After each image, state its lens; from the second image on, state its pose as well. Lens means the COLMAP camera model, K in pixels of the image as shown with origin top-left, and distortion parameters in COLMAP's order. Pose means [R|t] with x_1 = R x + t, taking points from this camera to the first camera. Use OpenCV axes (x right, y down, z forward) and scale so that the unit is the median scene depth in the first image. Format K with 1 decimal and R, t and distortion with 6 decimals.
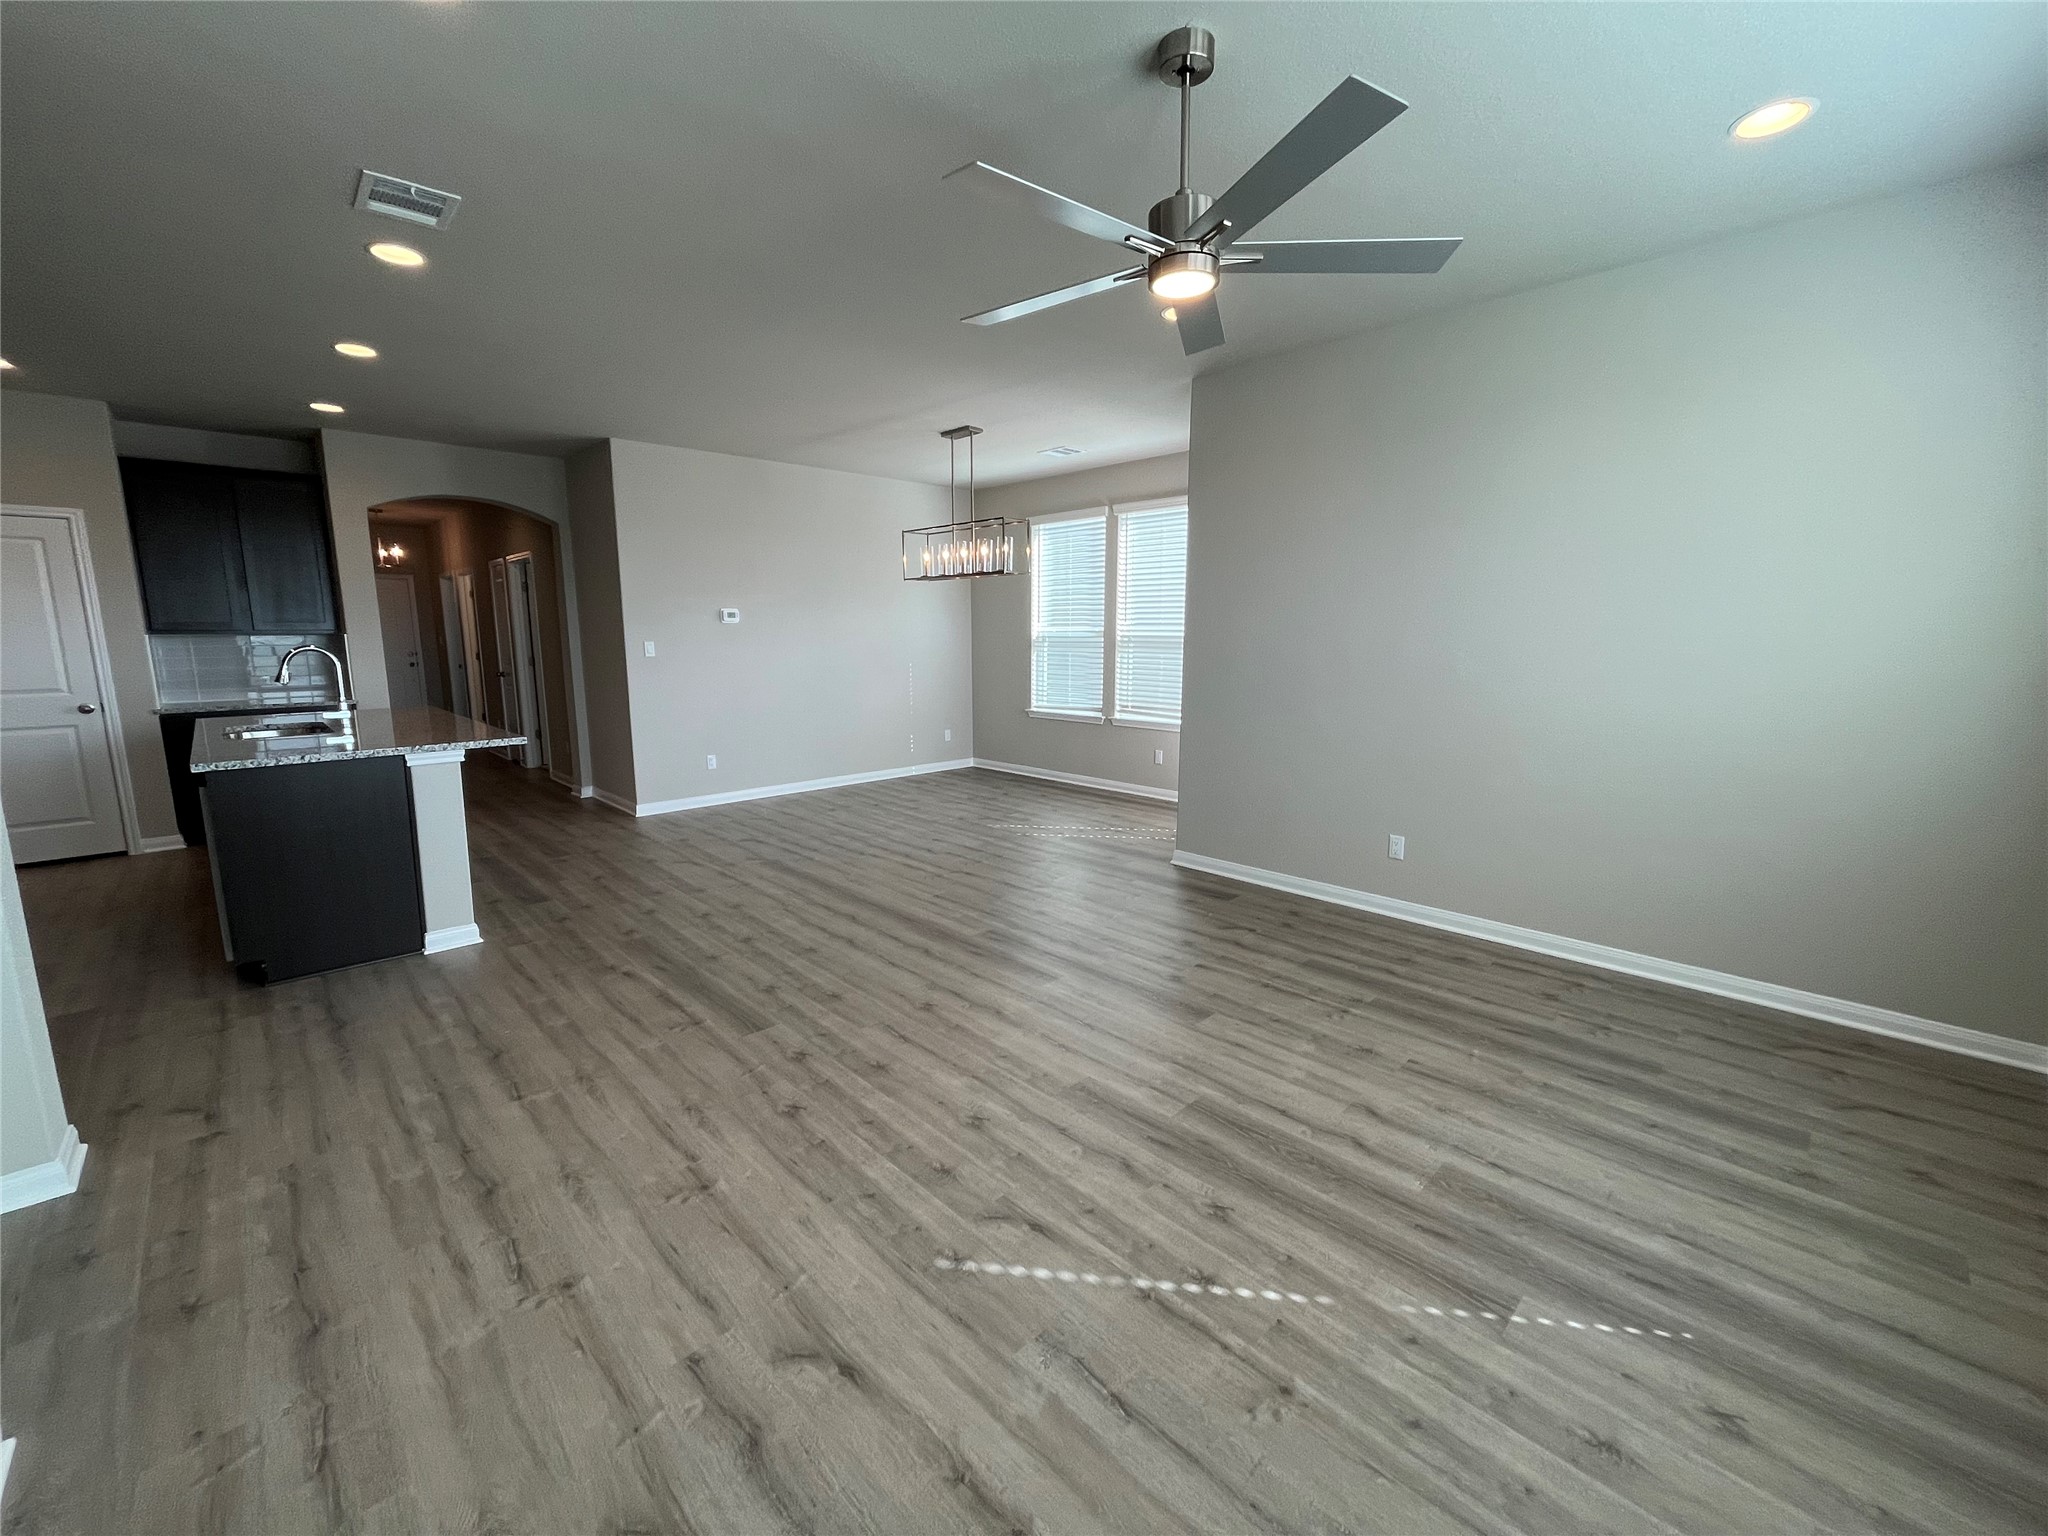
lens RADIAL K [[829.0, 0, 1022.0], [0, 829.0, 764.0], [0, 0, 1]] dist [-0.002251, -0.000552]
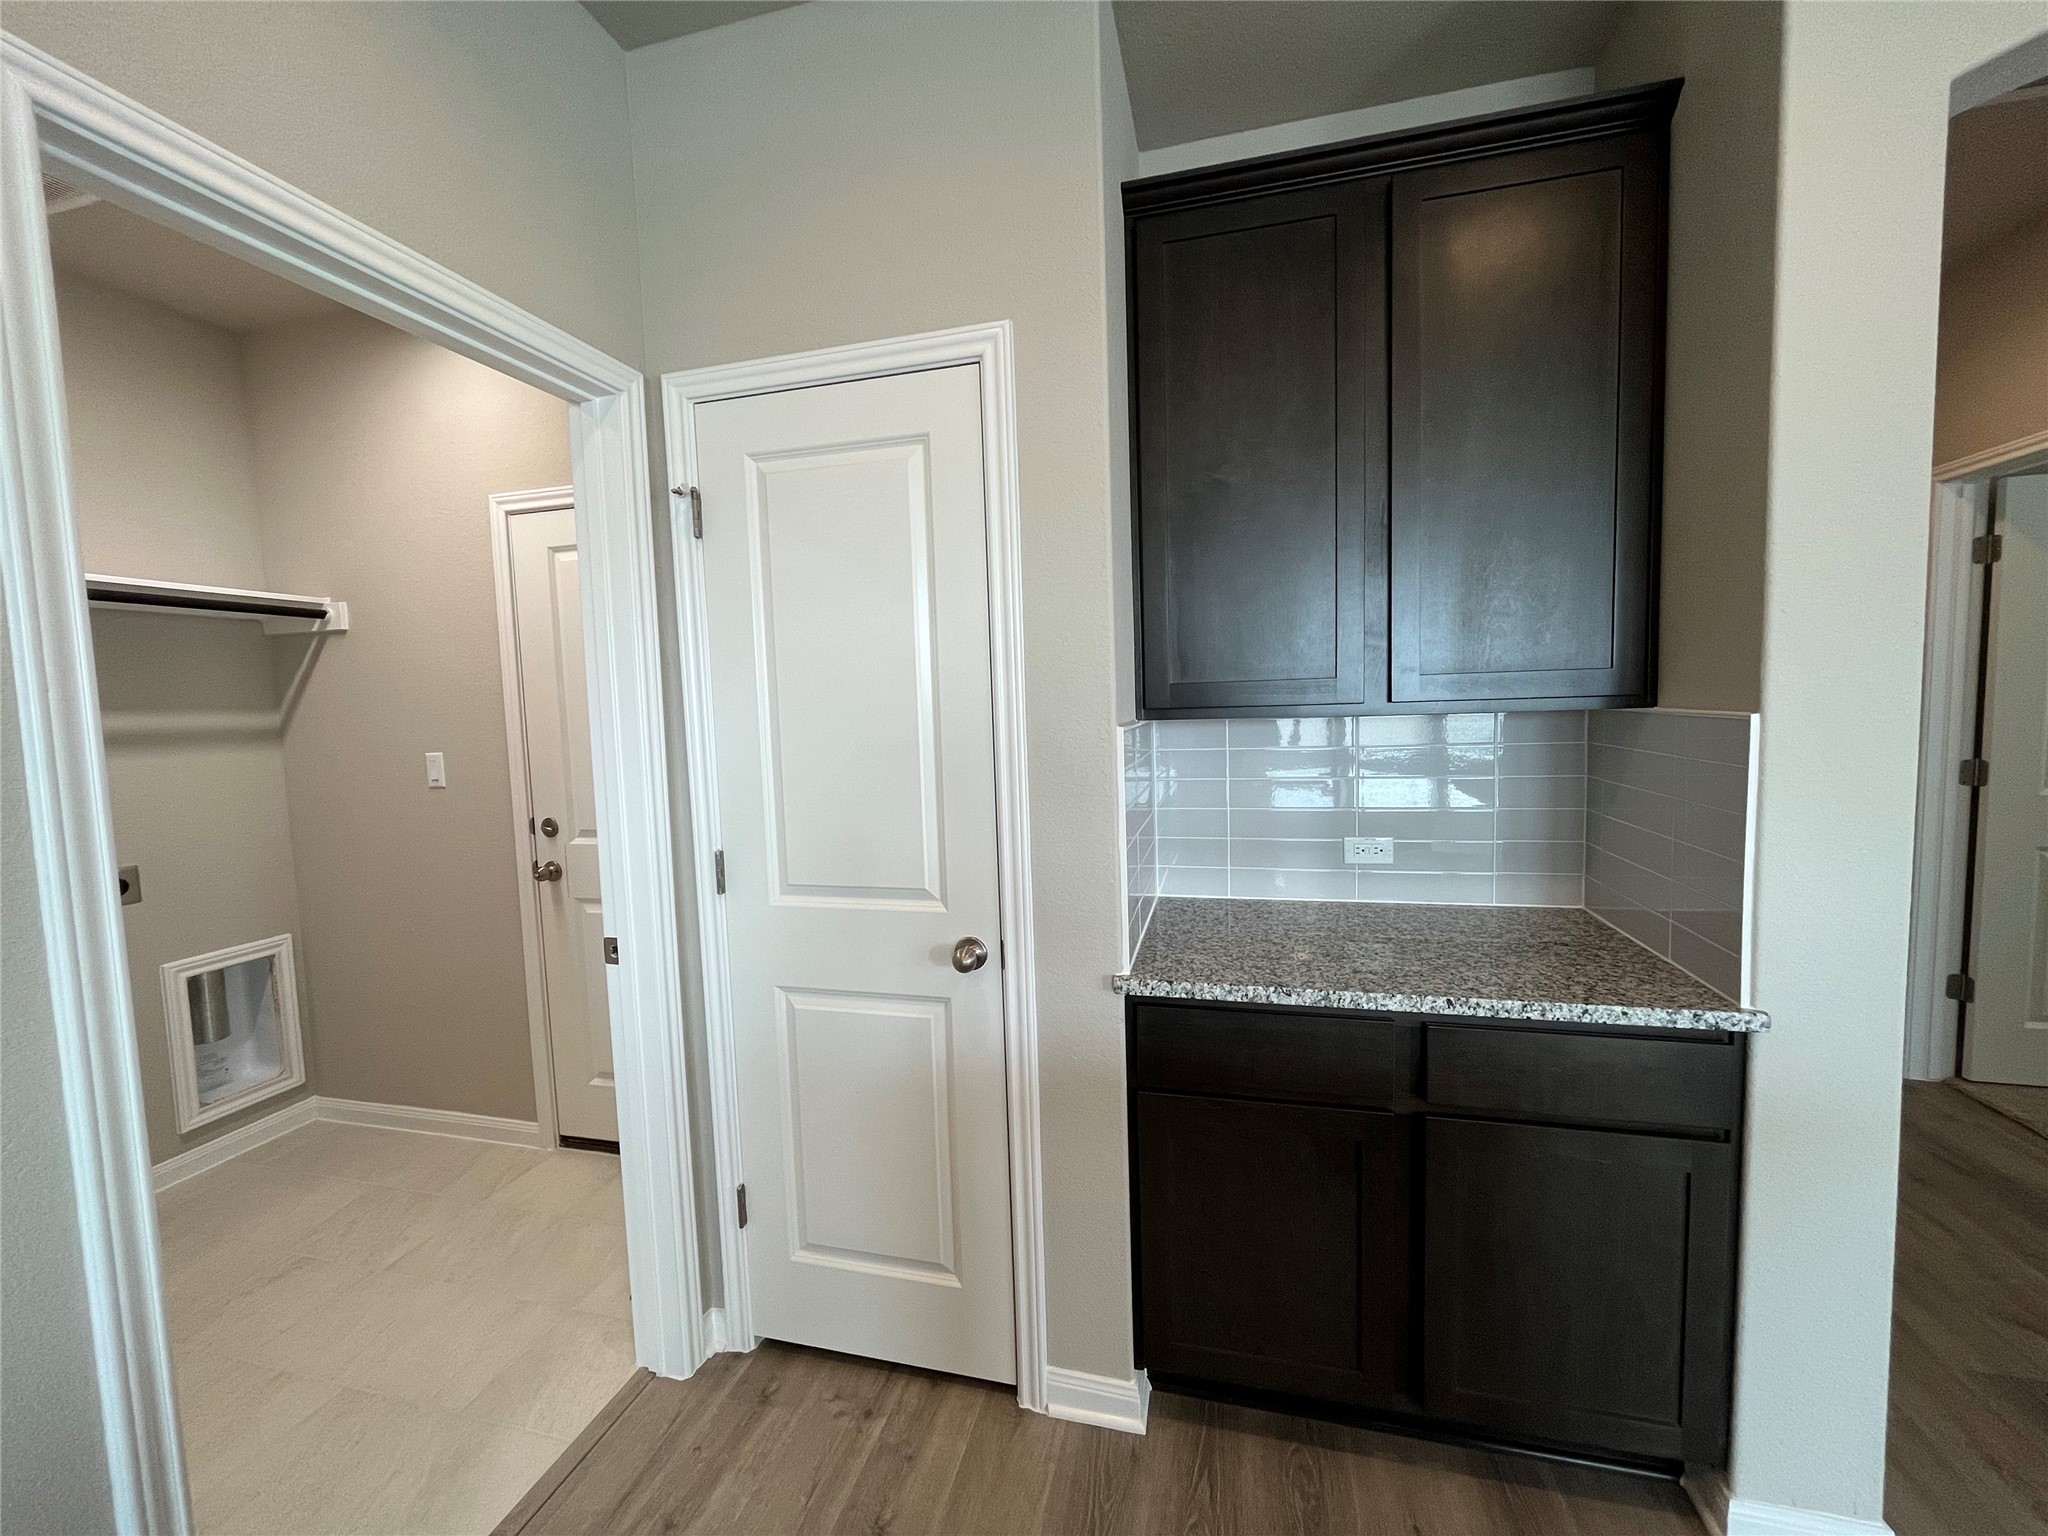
lens RADIAL K [[829.0, 0, 1022.0], [0, 829.0, 764.0], [0, 0, 1]] dist [-0.002251, -0.000552]
pose [[0.519604, 0.048198, -0.853046, -0.816343], [-0.105291, 0.994410, -0.007950, -0.135231], [0.847895, 0.093949, 0.521774, 0.808684]]
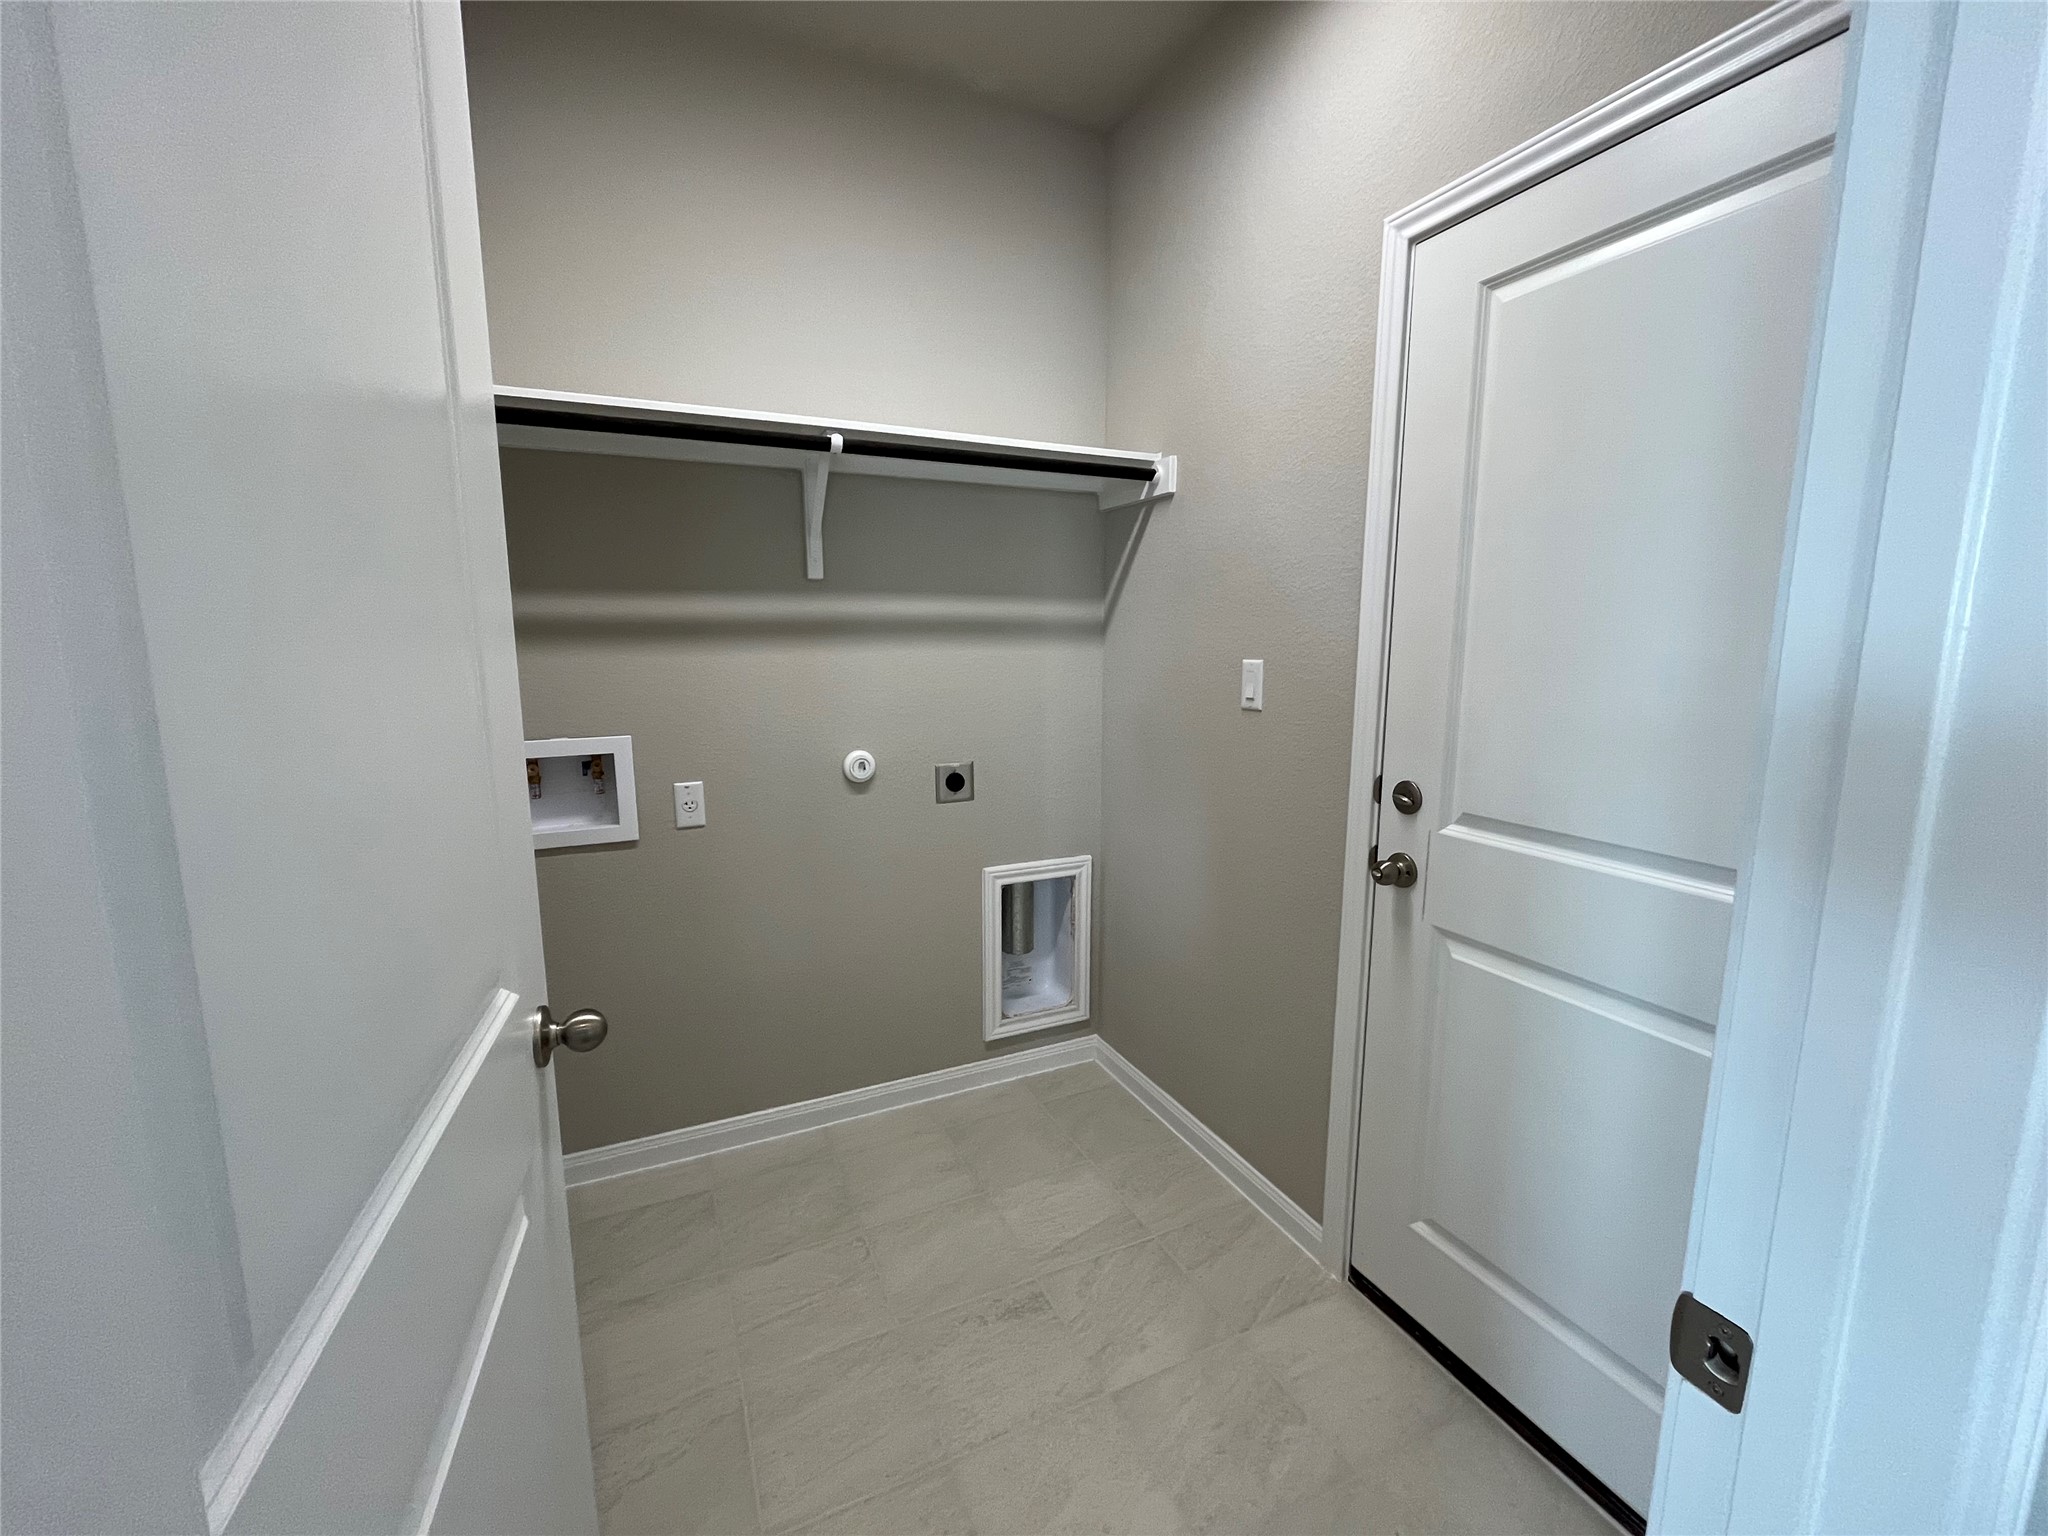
lens RADIAL K [[829.0, 0, 1022.0], [0, 829.0, 764.0], [0, 0, 1]] dist [-0.002251, -0.000552]
pose [[-0.324085, 0.145236, -0.934813, -1.073310], [-0.150240, 0.967703, 0.202432, -0.121448], [0.934022, 0.206051, -0.291798, 0.787162]]
